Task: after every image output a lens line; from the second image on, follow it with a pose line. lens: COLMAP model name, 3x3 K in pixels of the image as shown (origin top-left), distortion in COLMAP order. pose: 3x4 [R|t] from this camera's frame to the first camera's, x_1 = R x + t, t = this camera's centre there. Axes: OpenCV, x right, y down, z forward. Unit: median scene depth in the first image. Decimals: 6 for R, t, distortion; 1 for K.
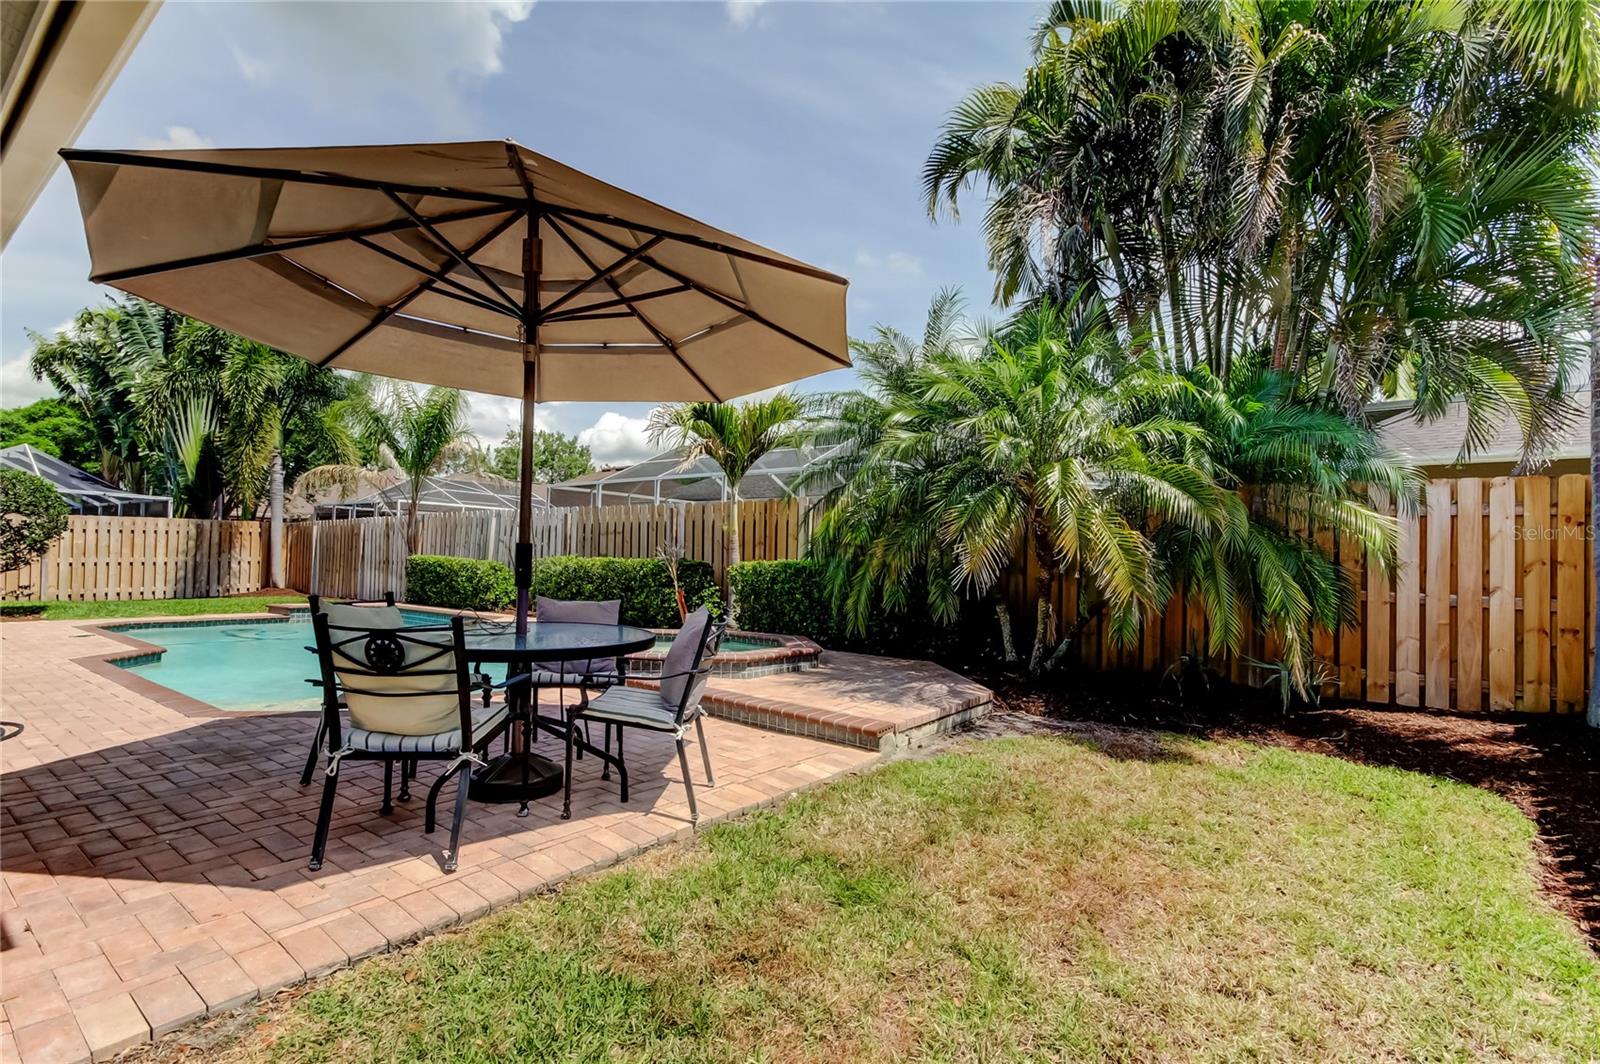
lens RADIAL K [[760.9, 0, 786.3], [0, 760.9, 547.6], [0, 0, 1]] dist [0.014356, -0.001594]
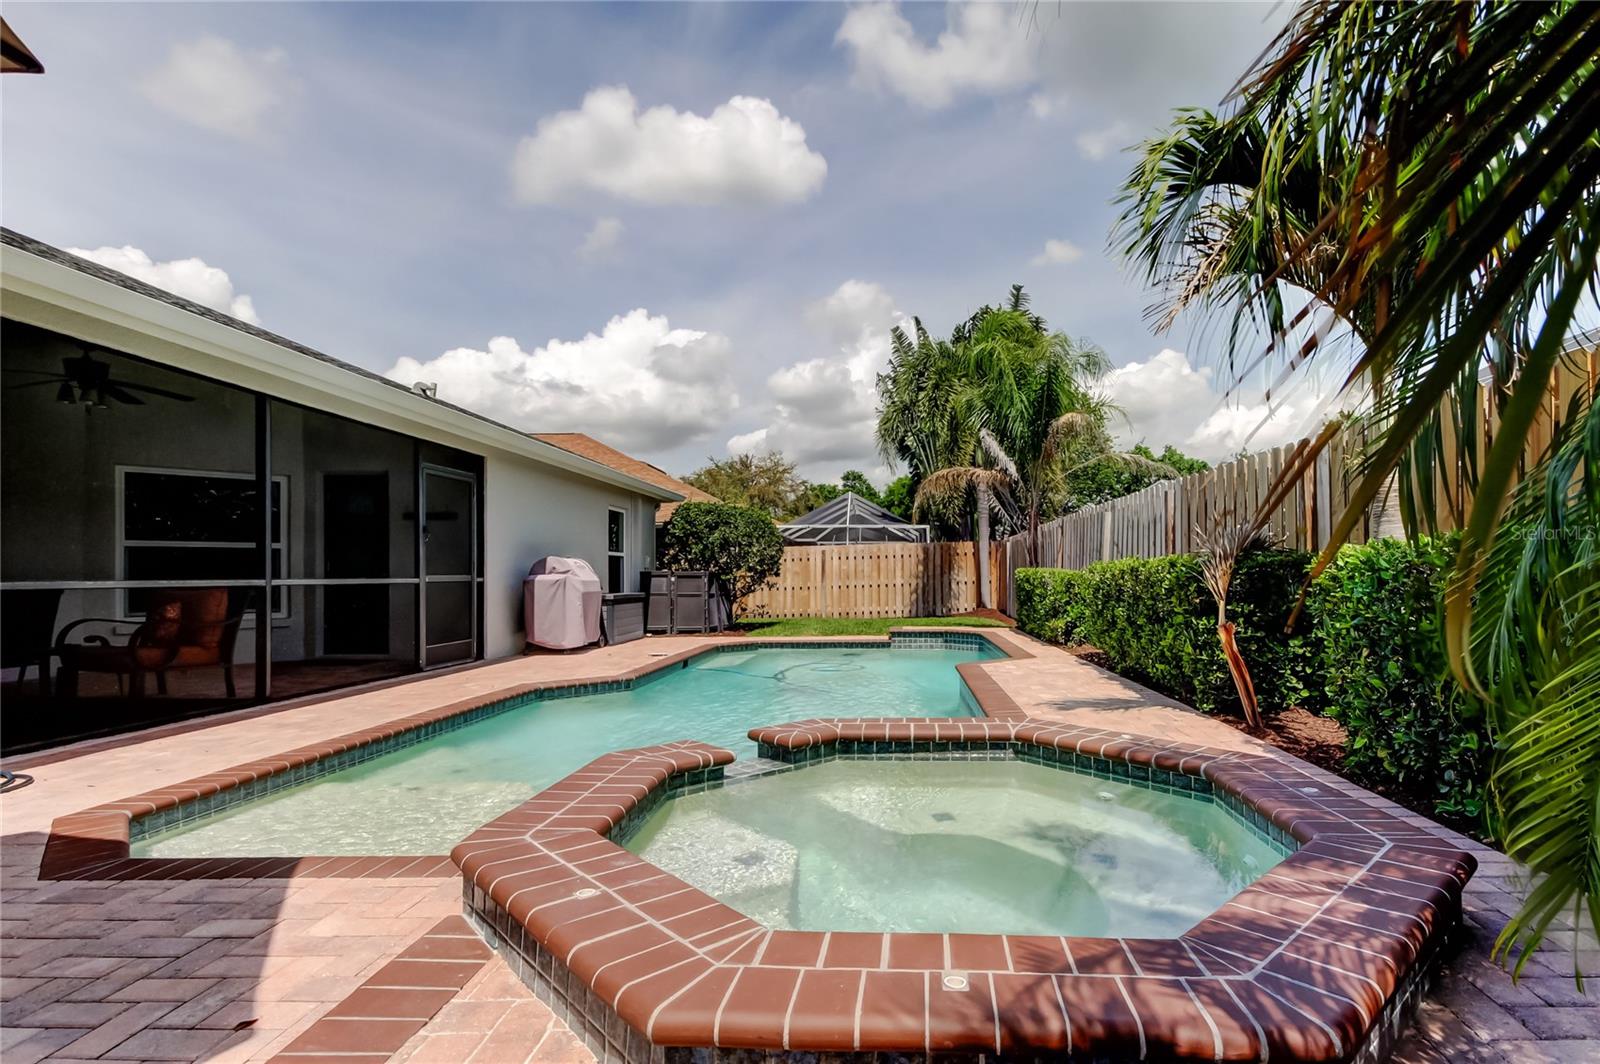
lens RADIAL K [[760.9, 0, 909.8], [0, 760.9, 573.0], [0, 0, 1]] dist [0.014356, -0.001594]
pose [[0.609375, -0.030886, -0.792280, 0.057787], [0.037846, 0.999235, -0.009844, 0.016094], [0.791978, -0.023986, 0.610078, 0.385405]]
